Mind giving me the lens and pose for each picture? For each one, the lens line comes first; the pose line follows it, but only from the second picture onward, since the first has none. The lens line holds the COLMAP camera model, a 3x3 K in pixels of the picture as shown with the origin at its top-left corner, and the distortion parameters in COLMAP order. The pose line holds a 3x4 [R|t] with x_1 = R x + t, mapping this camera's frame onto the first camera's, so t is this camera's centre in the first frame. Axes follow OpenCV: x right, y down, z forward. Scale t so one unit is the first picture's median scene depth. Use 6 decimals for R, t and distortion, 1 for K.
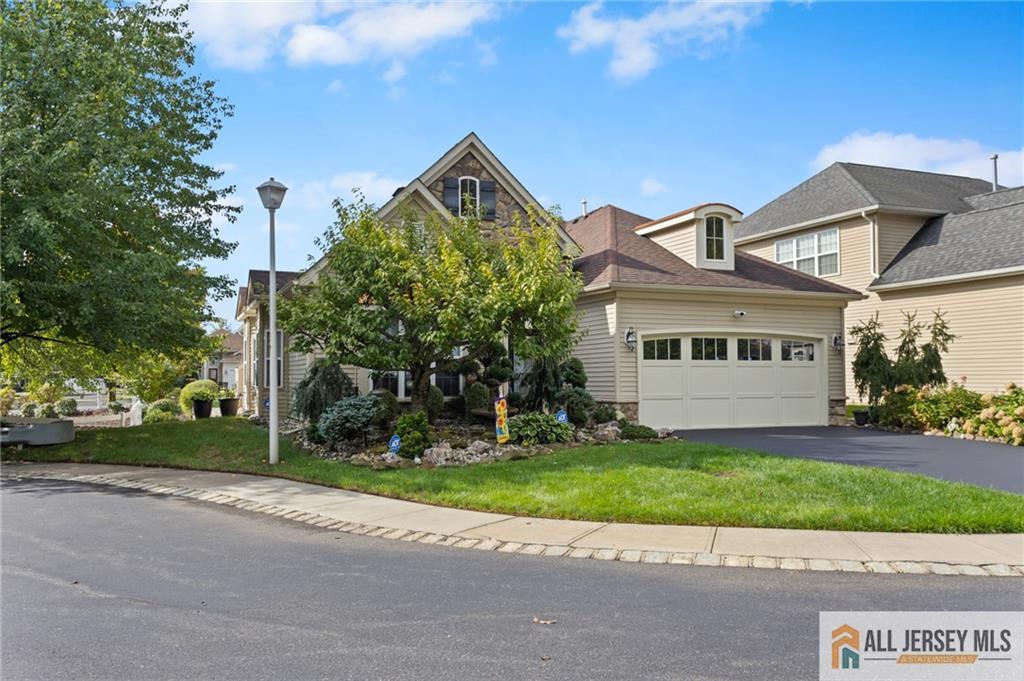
lens RADIAL K [[809.8, 0, 508.2], [0, 809.8, 357.0], [0, 0, 1]] dist [0.009444, 0.006316]
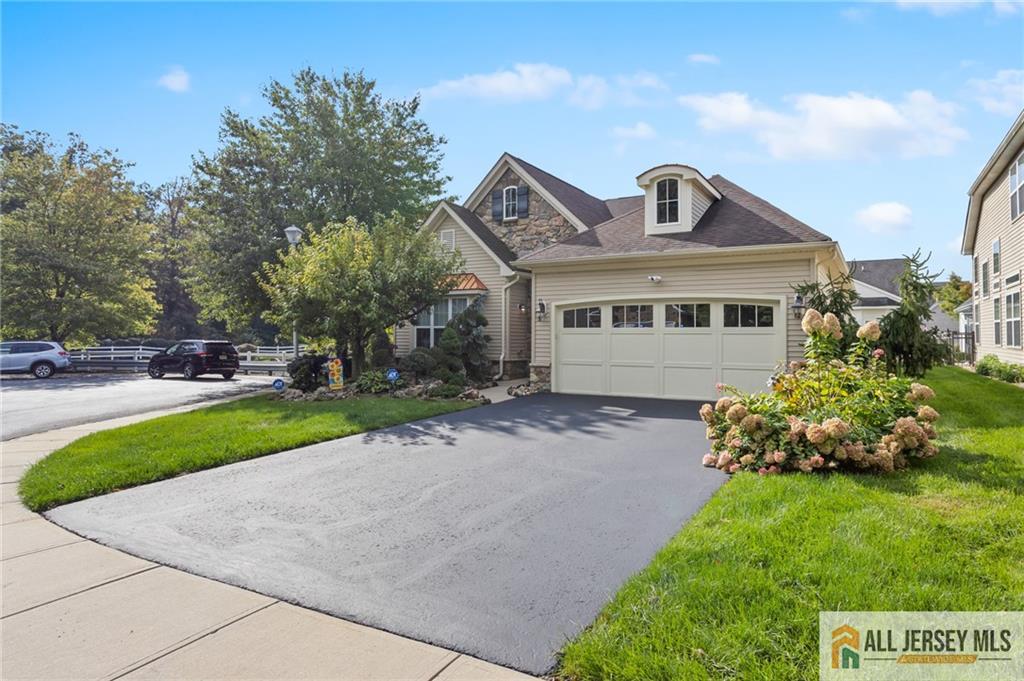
lens RADIAL K [[601.9, 0, 538.4], [0, 601.9, 316.1], [0, 0, 1]] dist [-0.001295, -0.000065]
pose [[0.624775, -0.019674, -0.780557, 0.733611], [0.016257, 0.999794, -0.012188, -0.002978], [0.780635, -0.005075, 0.624966, 0.437803]]
